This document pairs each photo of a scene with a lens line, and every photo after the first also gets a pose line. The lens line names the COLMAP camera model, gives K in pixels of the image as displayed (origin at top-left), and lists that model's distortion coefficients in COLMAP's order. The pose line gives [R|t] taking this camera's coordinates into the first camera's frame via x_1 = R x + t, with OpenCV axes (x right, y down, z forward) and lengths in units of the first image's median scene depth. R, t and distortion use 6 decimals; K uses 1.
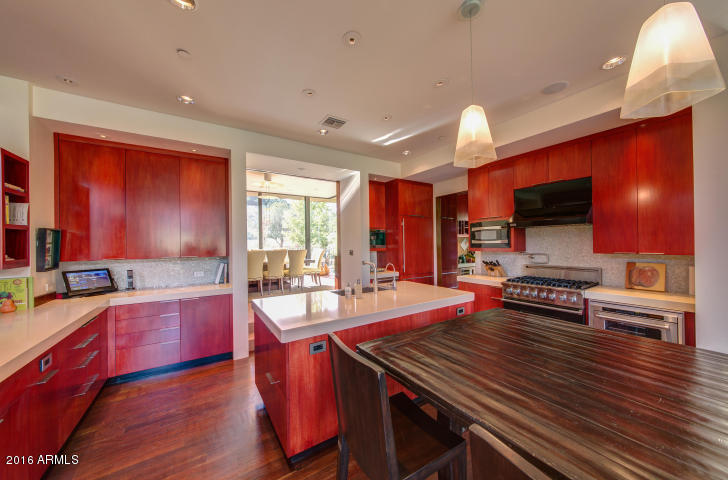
lens RADIAL K [[254.0, 0, 366.2], [0, 254.0, 242.8], [0, 0, 1]] dist [0.002499, 0.000169]
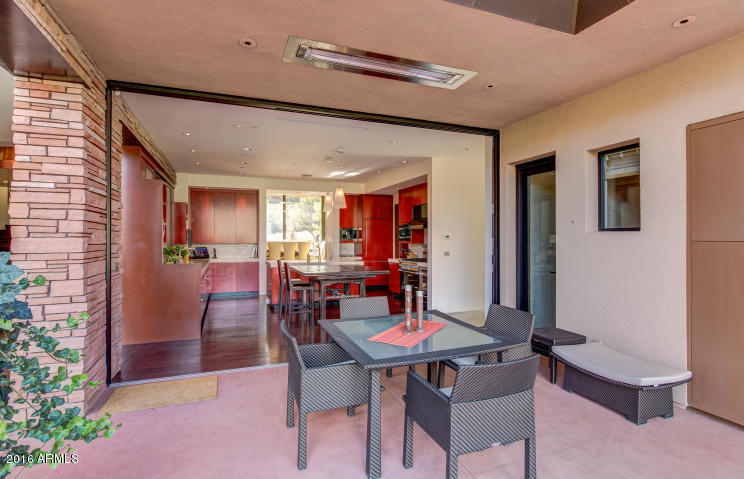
lens RADIAL K [[372.7, 0, 371.2], [0, 372.7, 237.2], [0, 0, 1]] dist [-0.004603, -0.000586]
pose [[0.971452, 0.019166, -0.236461, 0.890870], [-0.017122, 0.999796, 0.010694, -0.032121], [0.236618, -0.006340, 0.971582, -1.429009]]
